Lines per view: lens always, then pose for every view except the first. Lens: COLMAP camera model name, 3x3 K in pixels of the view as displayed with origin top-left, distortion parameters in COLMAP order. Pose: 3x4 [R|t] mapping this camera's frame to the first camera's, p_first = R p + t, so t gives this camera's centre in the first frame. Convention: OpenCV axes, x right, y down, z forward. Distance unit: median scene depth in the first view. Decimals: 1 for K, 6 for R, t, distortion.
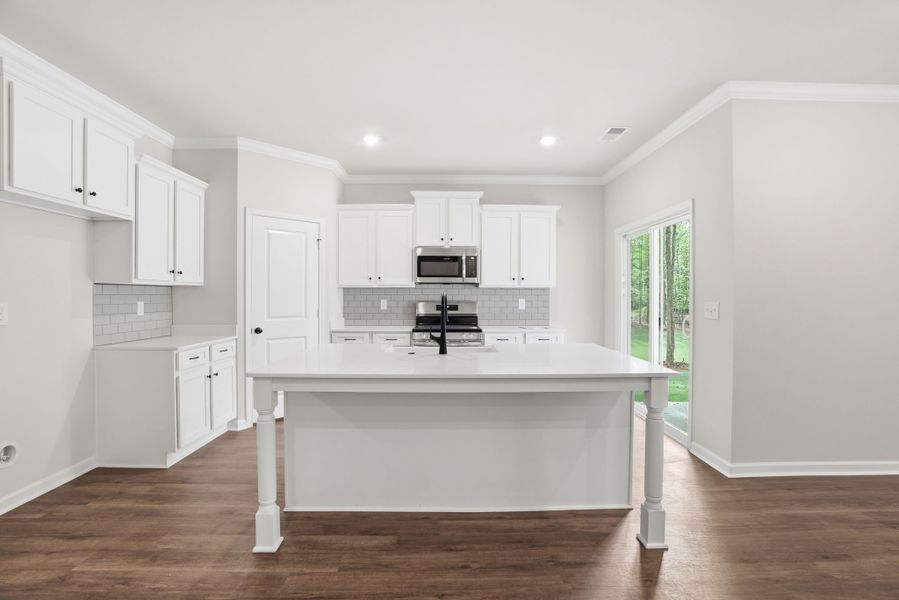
lens RADIAL K [[430.0, 0, 449.9], [0, 430.0, 296.5], [0, 0, 1]] dist [-0.057967, 0.017480]
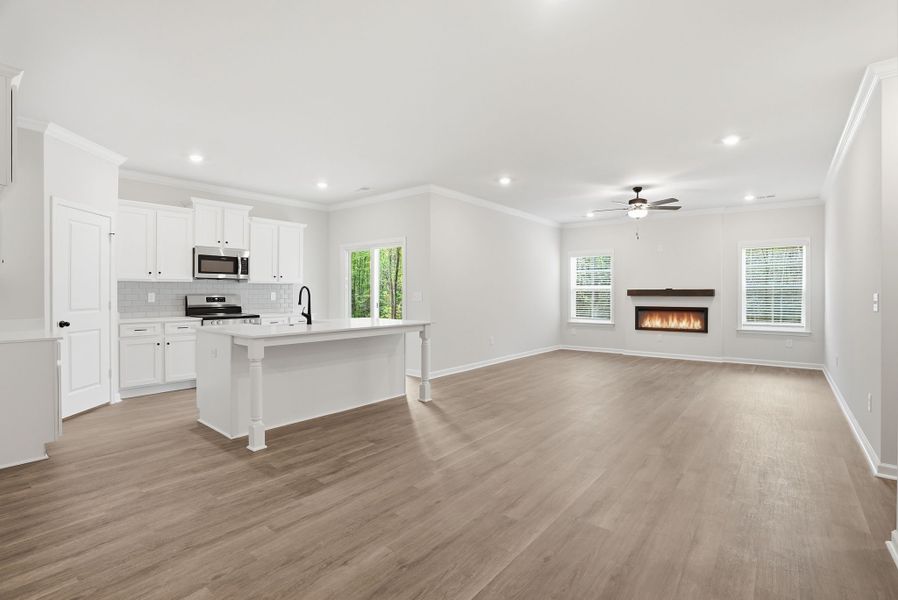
lens RADIAL K [[429.5, 0, 449.2], [0, 429.5, 294.5], [0, 0, 1]] dist [-0.057967, 0.017480]
pose [[0.641254, -0.004489, 0.767316, -0.511182], [0.003405, 0.999990, 0.003004, 0.011083], [-0.767321, 0.000686, 0.641262, -0.238627]]
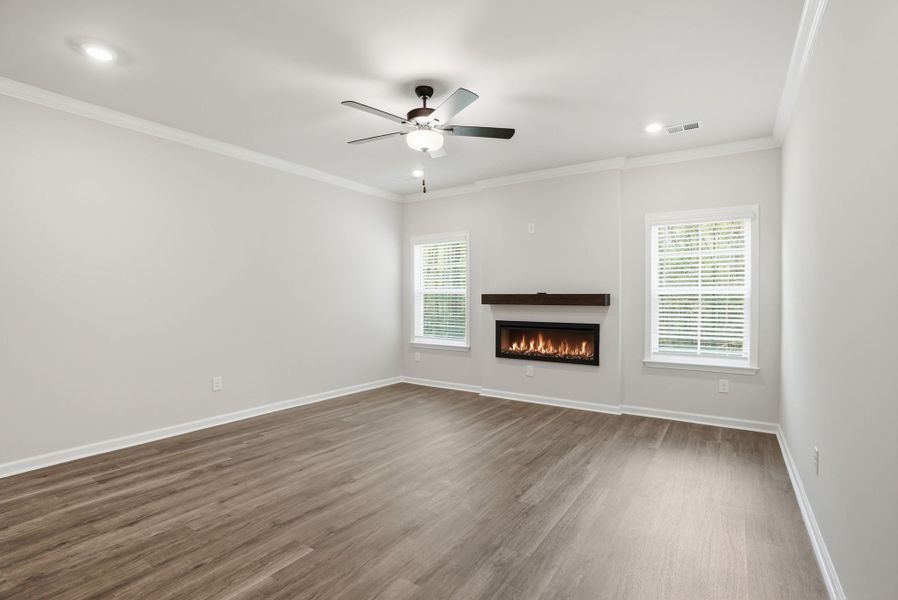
lens RADIAL K [[429.5, 0, 455.5], [0, 429.5, 300.2], [0, 0, 1]] dist [-0.057967, 0.017480]
pose [[0.568211, -0.007118, 0.822852, 0.308992], [0.000935, 0.999968, 0.008004, 0.005924], [-0.822882, -0.003779, 0.568199, -0.253273]]
